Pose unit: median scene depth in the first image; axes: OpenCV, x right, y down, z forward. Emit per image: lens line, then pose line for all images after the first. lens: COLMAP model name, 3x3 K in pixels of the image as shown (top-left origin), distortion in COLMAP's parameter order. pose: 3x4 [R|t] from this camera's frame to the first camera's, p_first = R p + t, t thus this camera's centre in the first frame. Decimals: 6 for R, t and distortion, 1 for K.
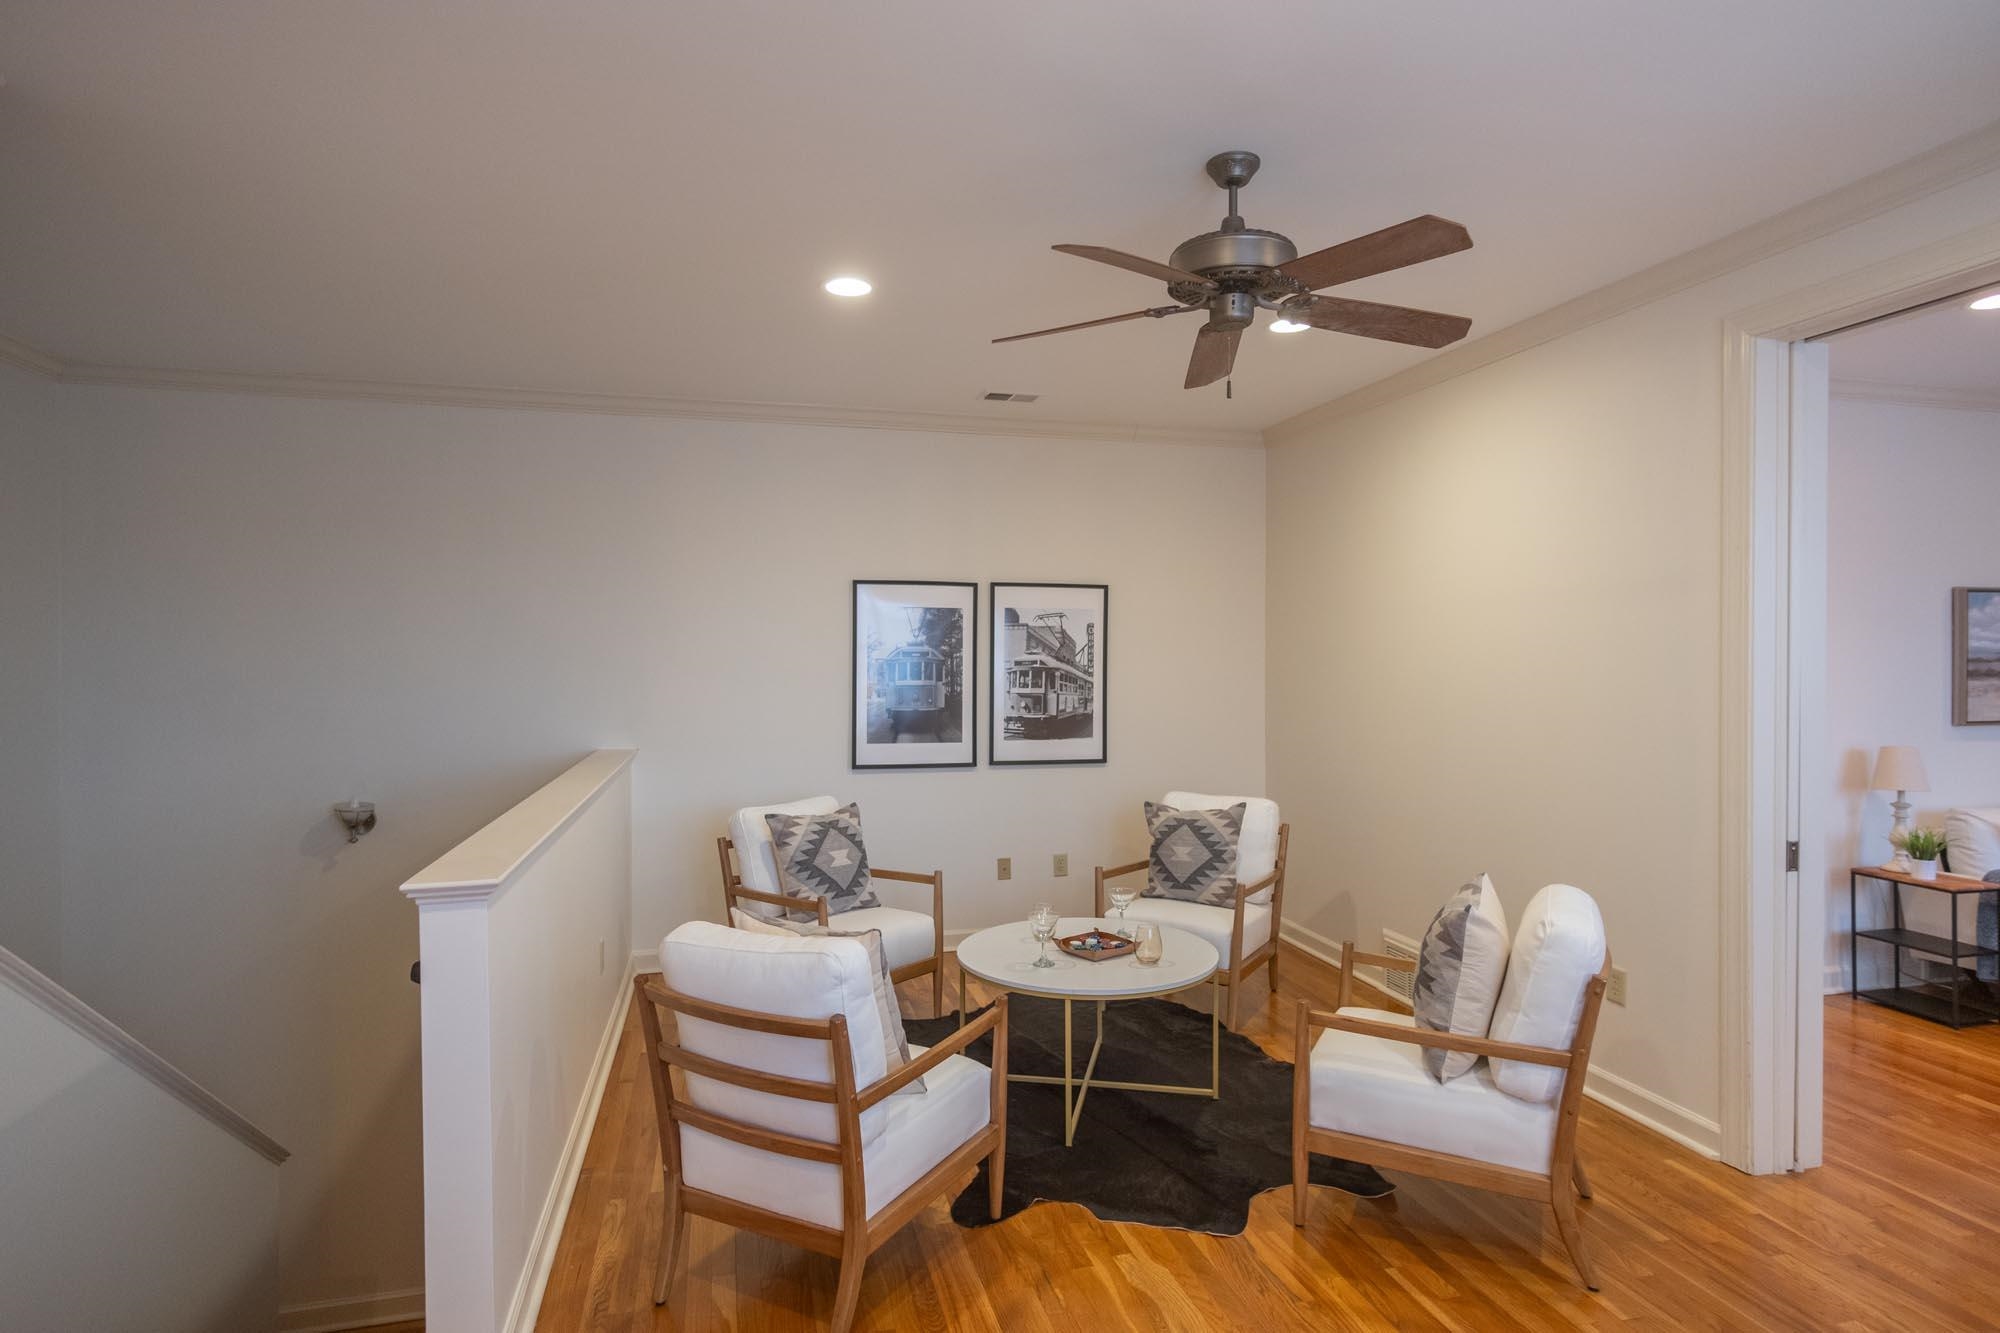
lens RADIAL K [[1056.8, 0, 997.8], [0, 1056.8, 668.4], [0, 0, 1]] dist [0.005796, 0.001554]
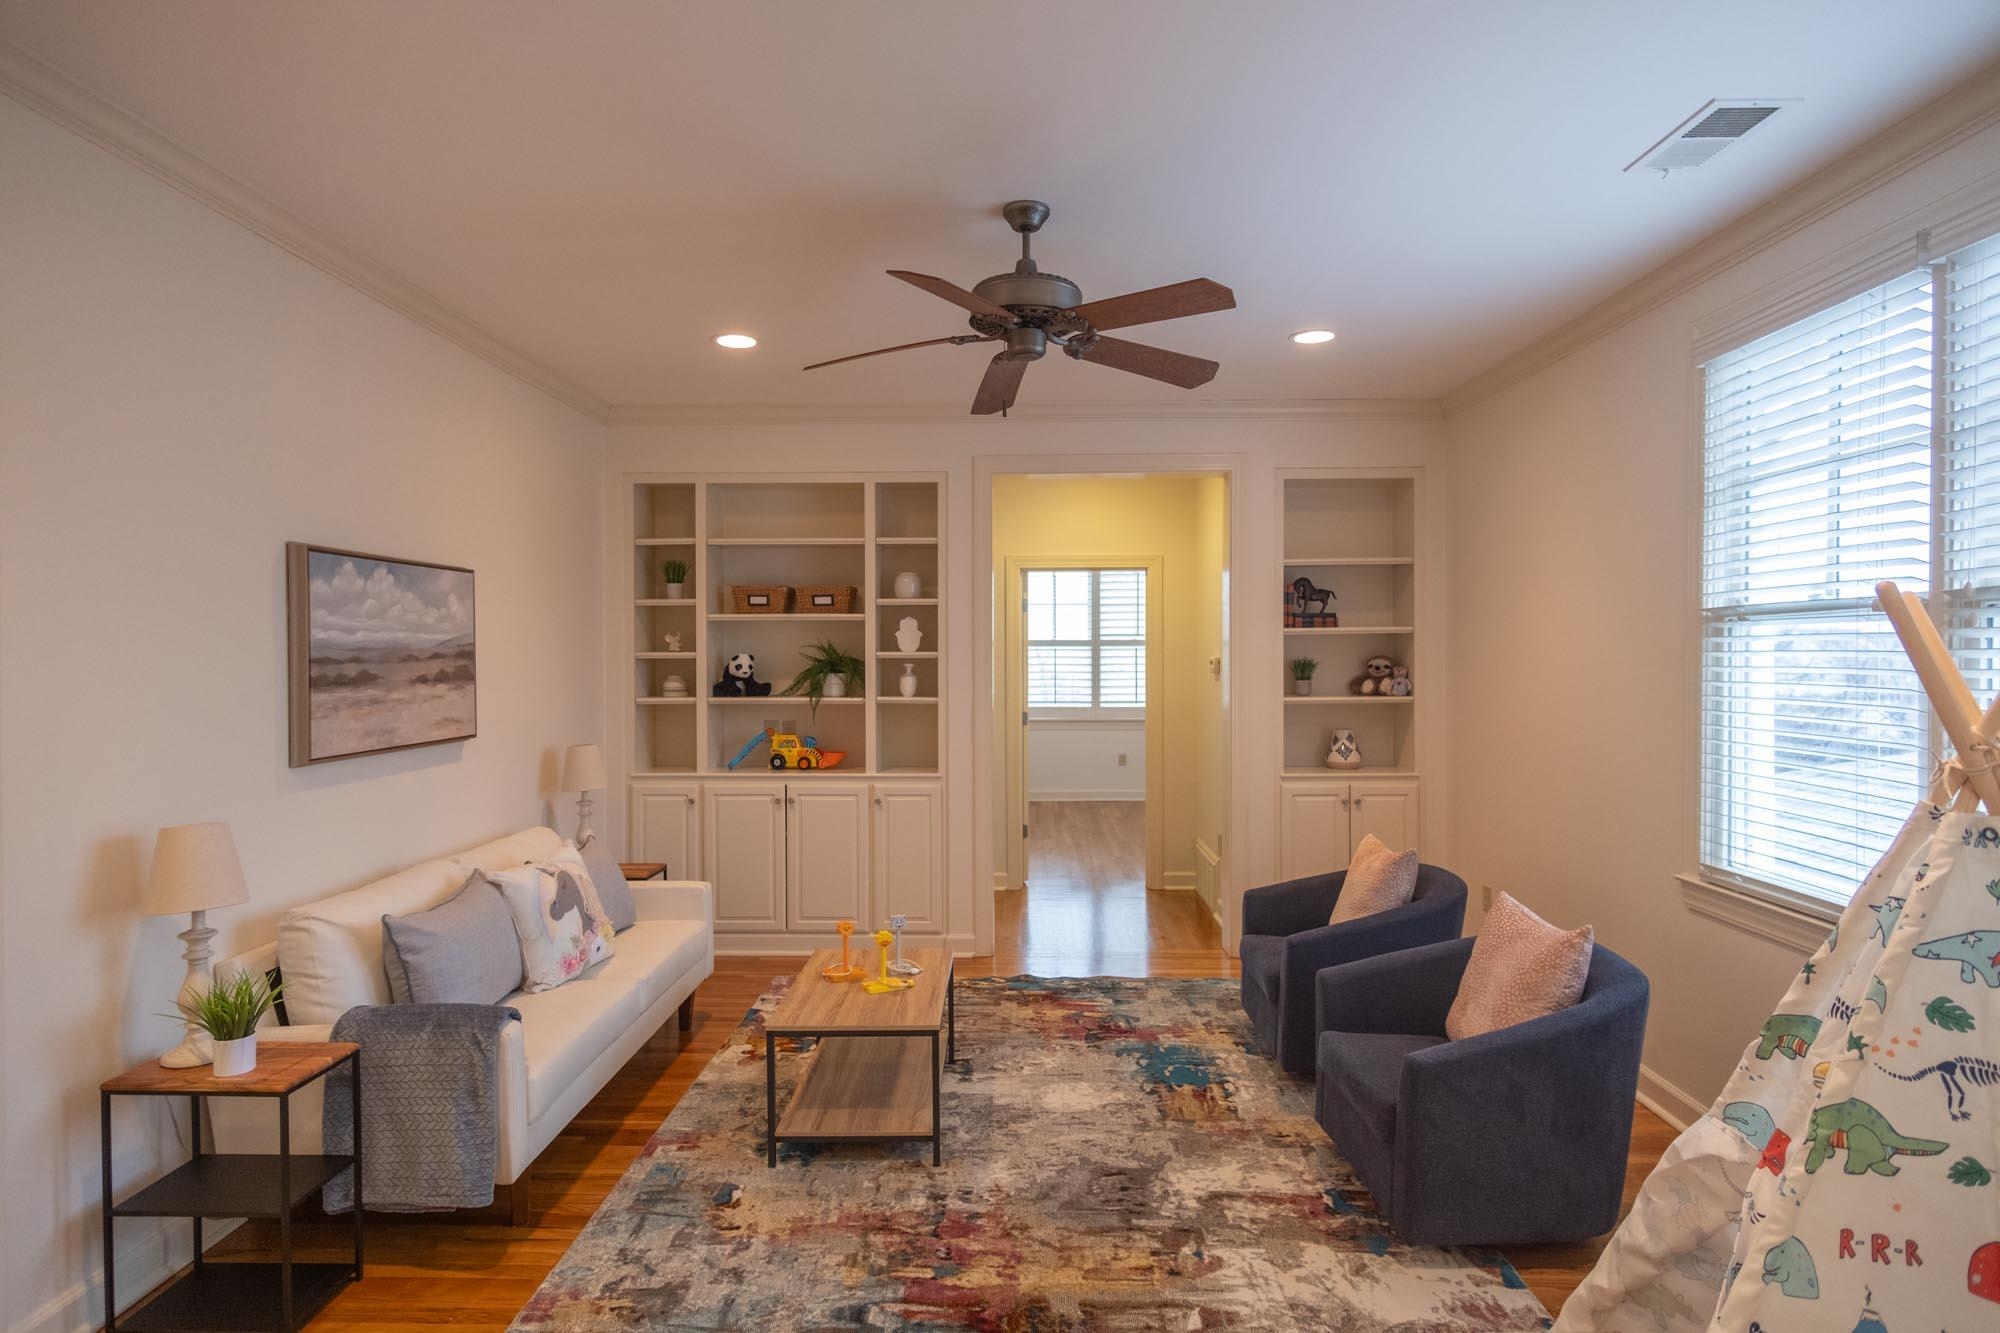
lens RADIAL K [[1056.8, 0, 993.4], [0, 1056.8, 669.3], [0, 0, 1]] dist [0.005796, 0.001554]
pose [[0.275621, -0.011622, 0.961196, 0.443093], [0.009036, 0.999914, 0.009499, -0.005096], [-0.961224, 0.006067, 0.275702, 0.461962]]
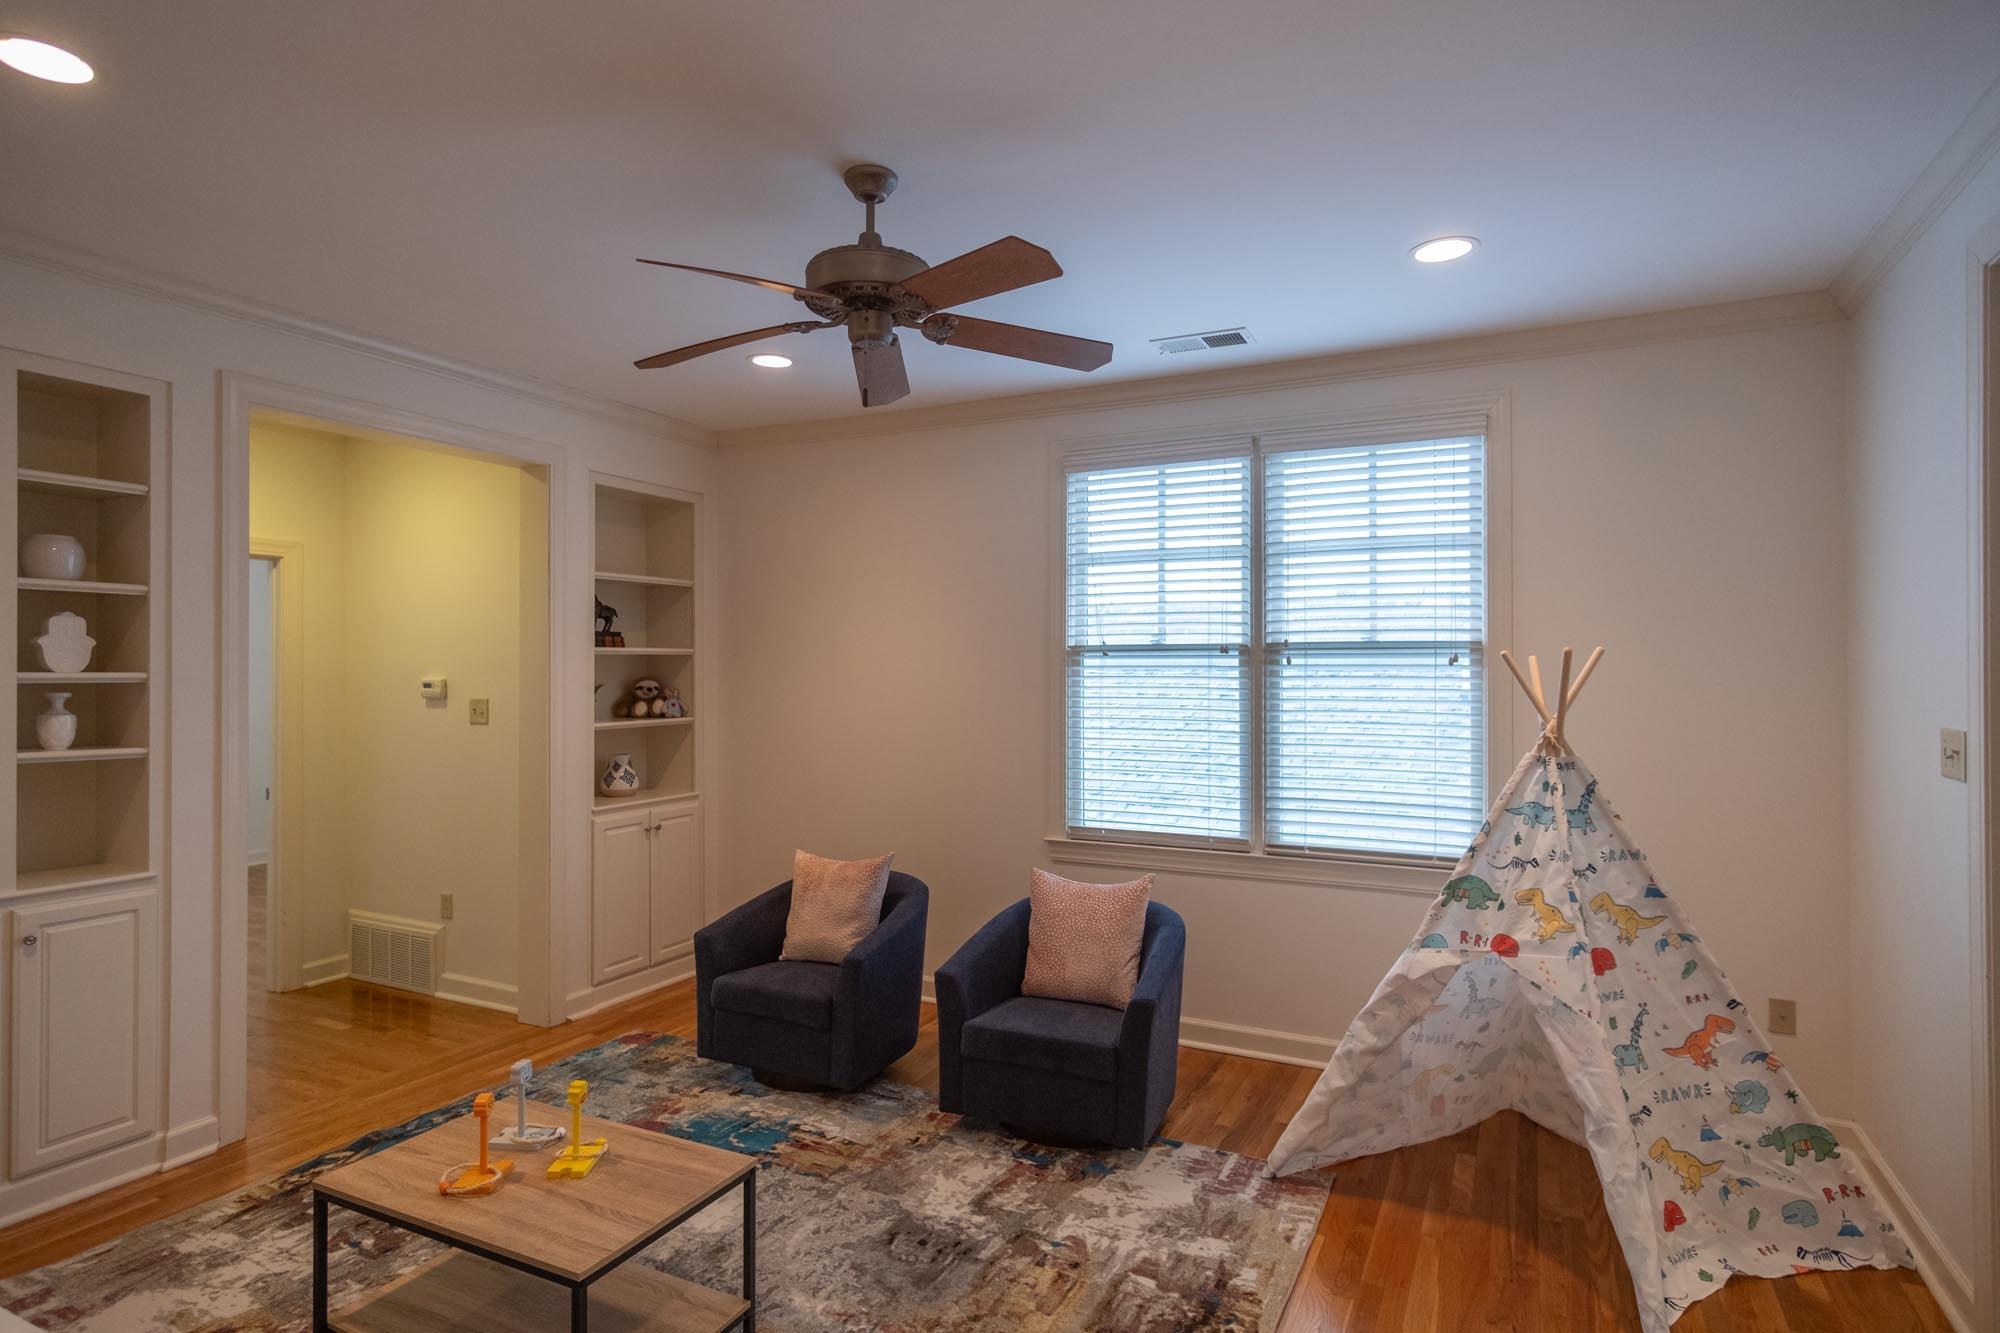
lens RADIAL K [[1056.8, 0, 1004.0], [0, 1056.8, 667.3], [0, 0, 1]] dist [0.005796, 0.001554]
pose [[-0.749254, 0.001779, 0.662281, 0.633575], [0.003621, 0.999992, 0.001410, -0.016179], [-0.662273, 0.003455, -0.749255, 0.980560]]
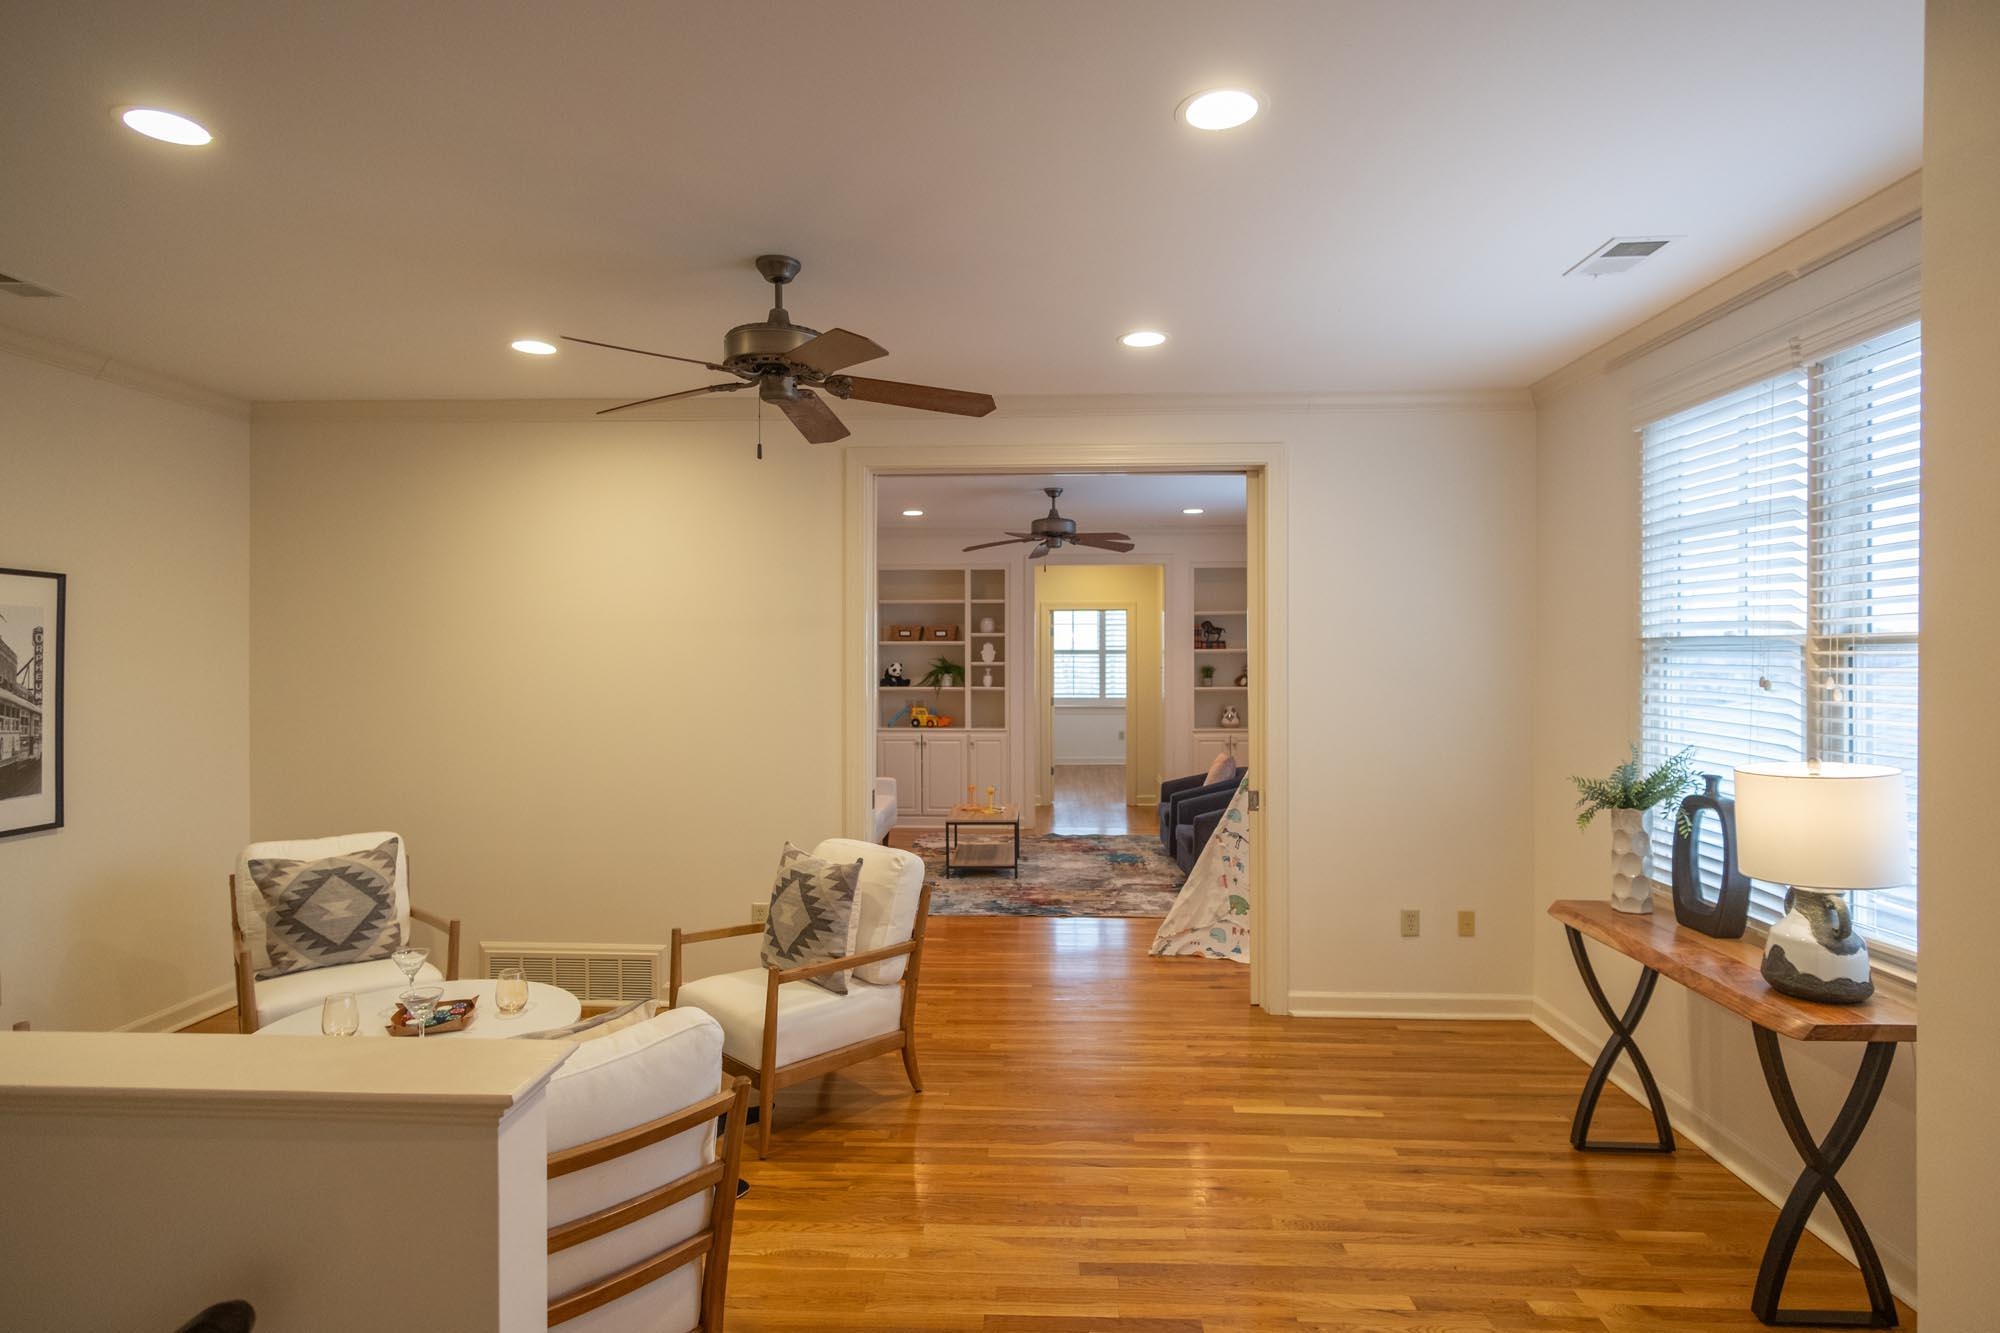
lens RADIAL K [[1056.8, 0, 997.3], [0, 1056.8, 657.4], [0, 0, 1]] dist [0.005796, 0.001554]
pose [[0.295708, -0.001270, 0.955277, -0.463250], [0.008335, 0.999964, -0.001251, -0.020631], [-0.955242, 0.008332, 0.295708, 0.234053]]
